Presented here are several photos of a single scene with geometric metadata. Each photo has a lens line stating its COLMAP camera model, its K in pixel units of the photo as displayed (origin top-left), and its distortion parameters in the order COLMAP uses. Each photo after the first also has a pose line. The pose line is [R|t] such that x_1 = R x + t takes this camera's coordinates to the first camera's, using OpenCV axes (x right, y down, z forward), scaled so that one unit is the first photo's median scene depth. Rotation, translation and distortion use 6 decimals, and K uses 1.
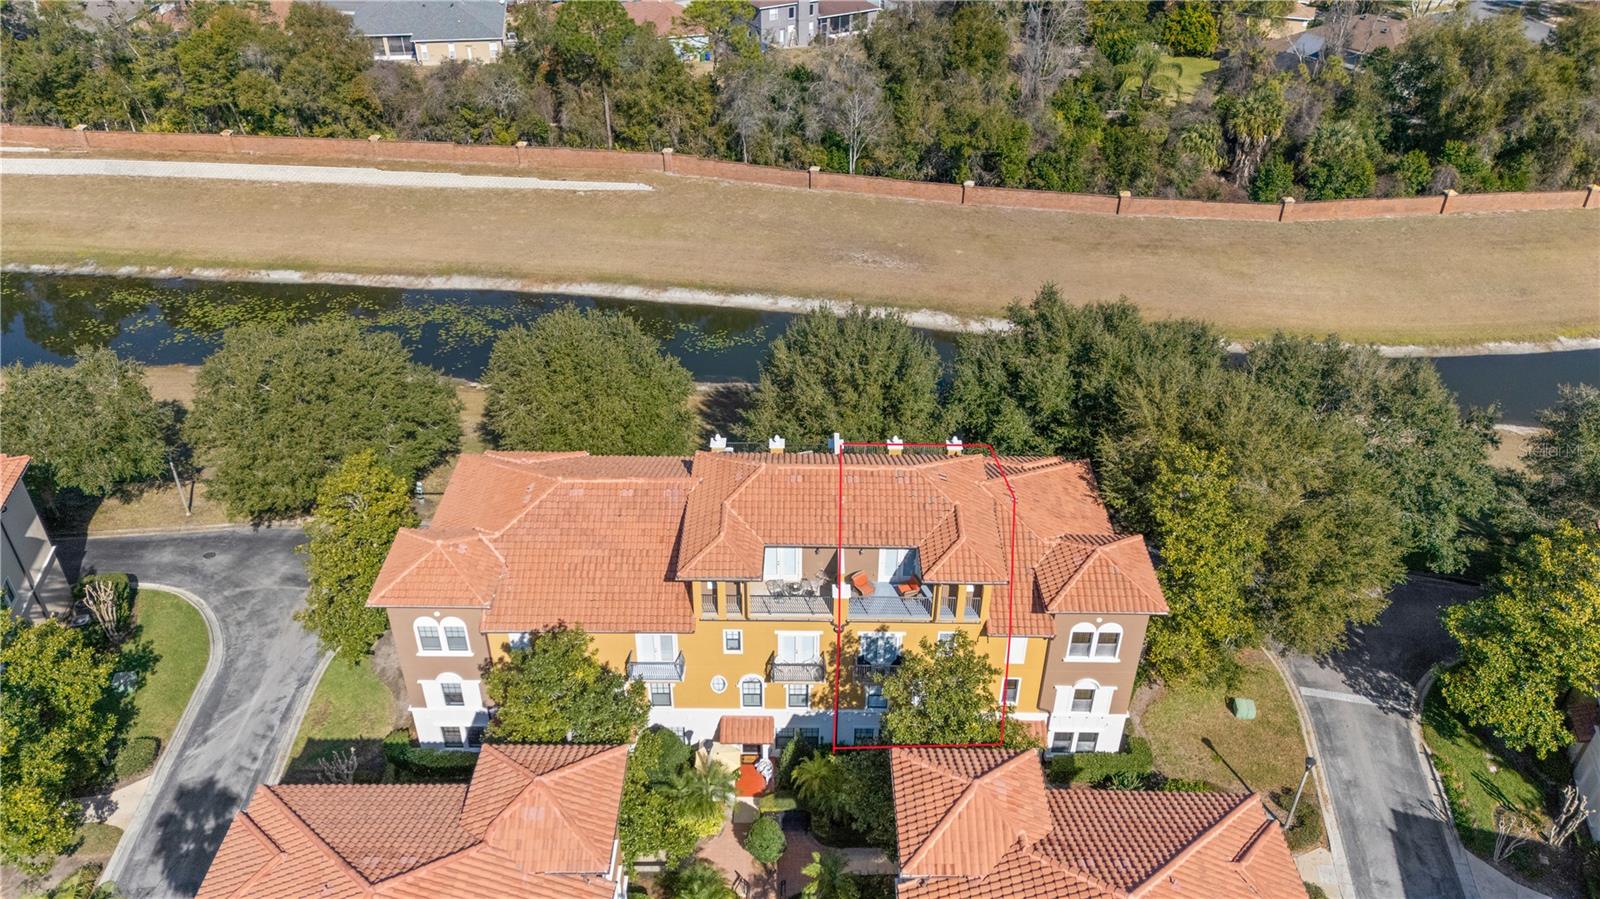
lens RADIAL K [[1166.5, 0, 821.0], [0, 1166.5, 448.9], [0, 0, 1]] dist [0.018775, -0.011178]
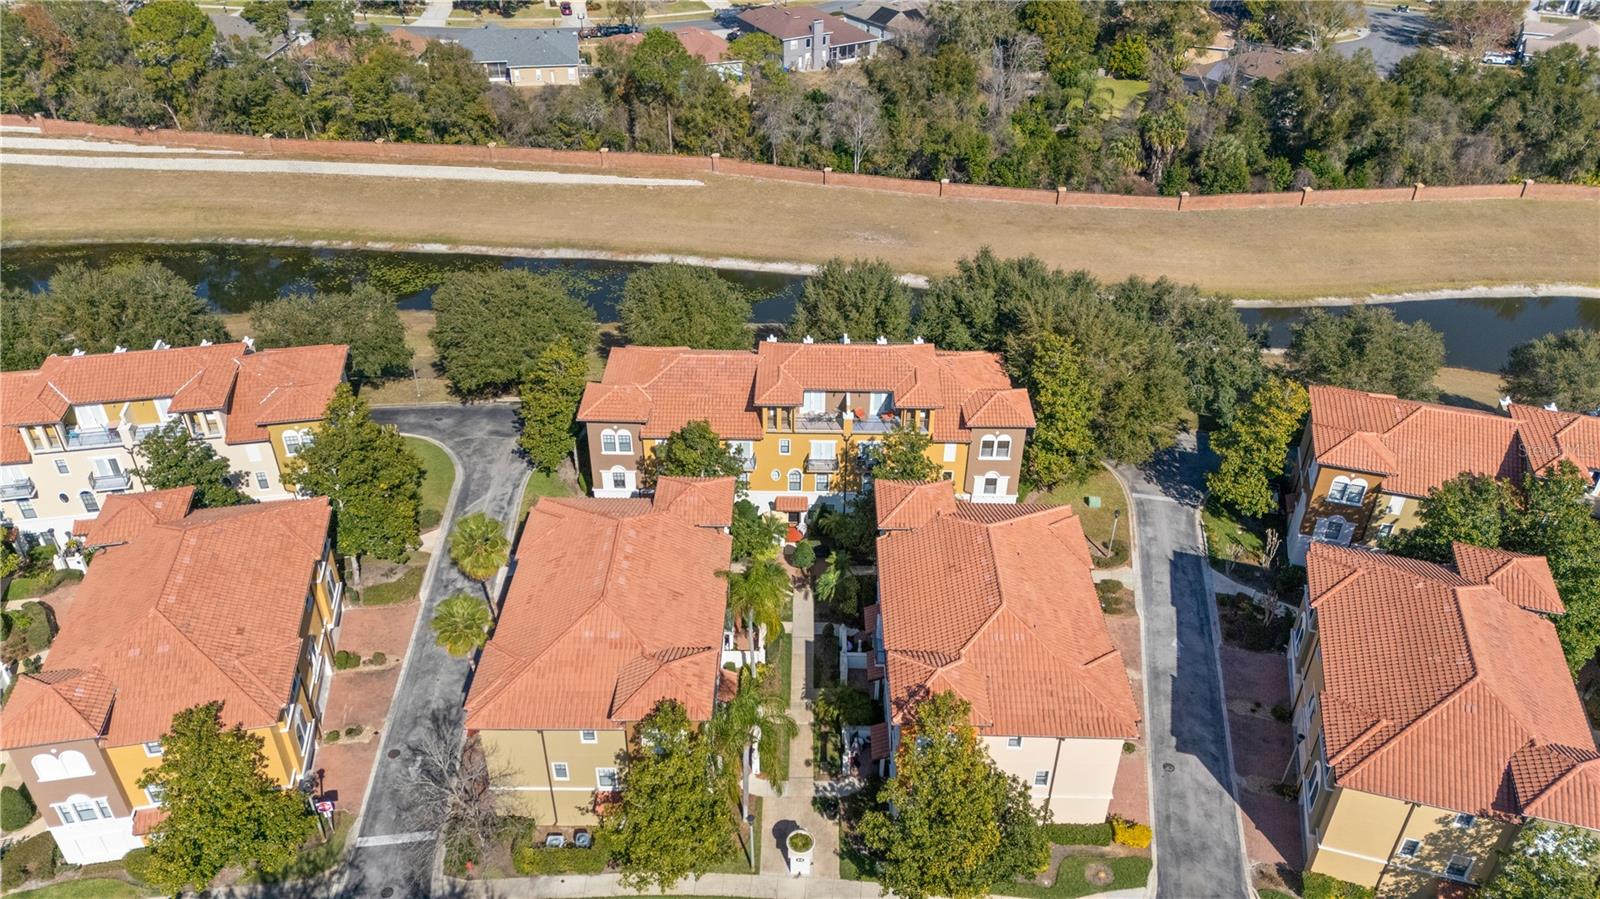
lens RADIAL K [[1162.6, 0, 830.3], [0, 1162.6, 447.2], [0, 0, 1]] dist [0.020238, -0.004456]
pose [[0.999993, 0.002486, 0.002891, -0.006137], [-0.002485, 0.999997, -0.000407, 0.075929], [-0.002892, 0.000400, 0.999996, -0.321176]]
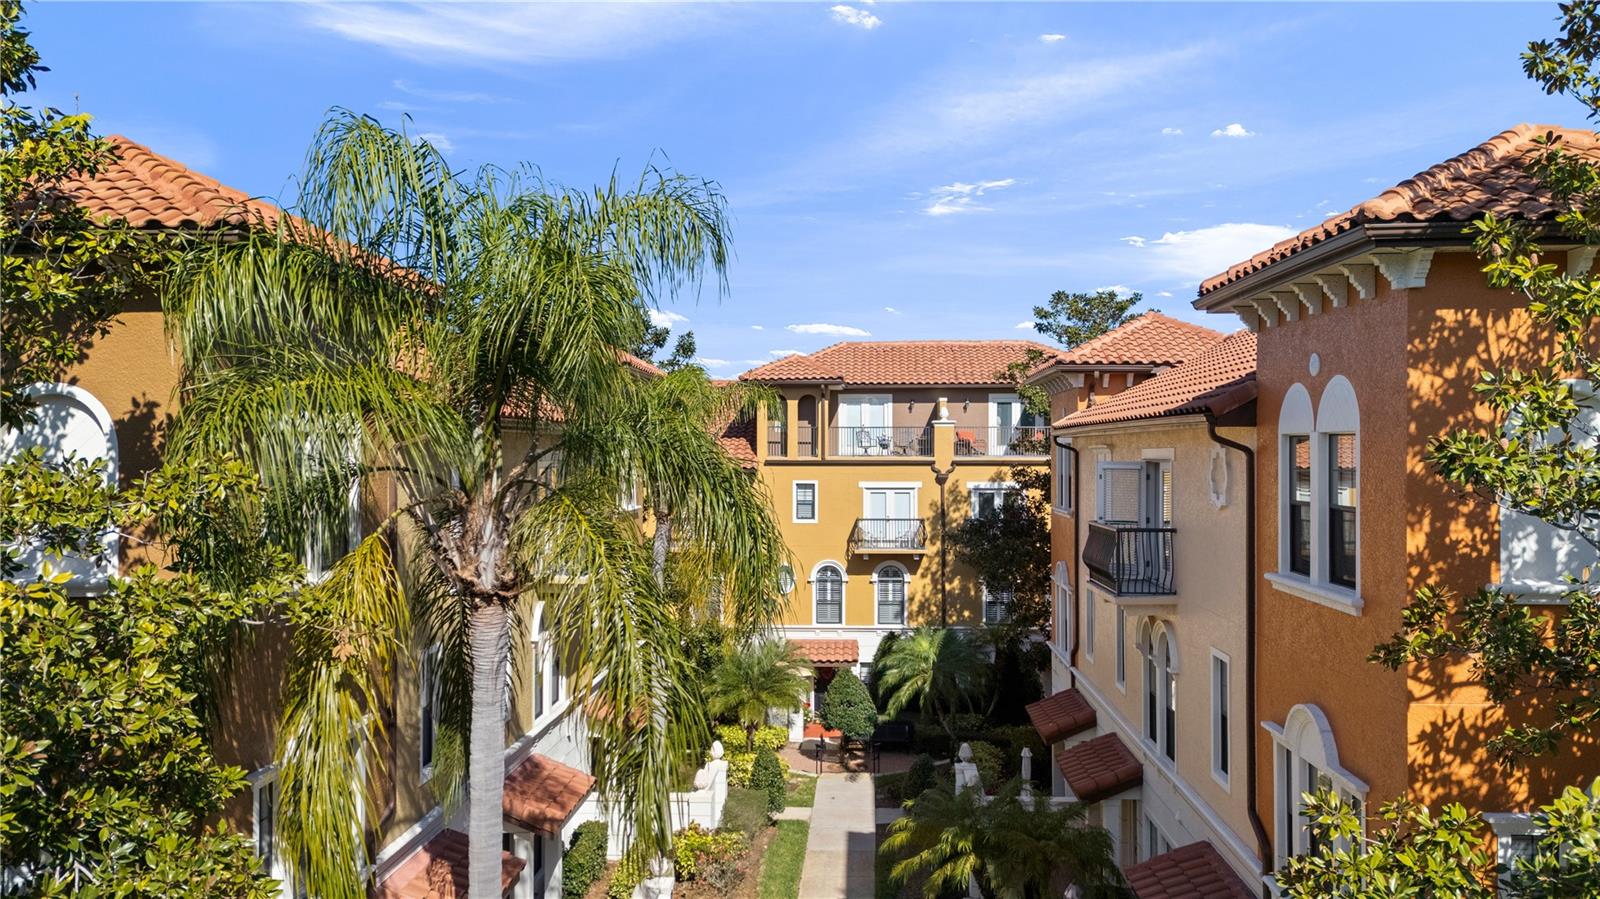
lens RADIAL K [[1187.2, 0, 809.0], [0, 1187.2, 418.0], [0, 0, 1]] dist [0.085113, -0.082491]
pose [[0.997865, -0.021086, -0.061806, -0.010418], [-0.019283, 0.809097, -0.587358, 0.265862], [0.062392, 0.587296, 0.806964, 0.151192]]
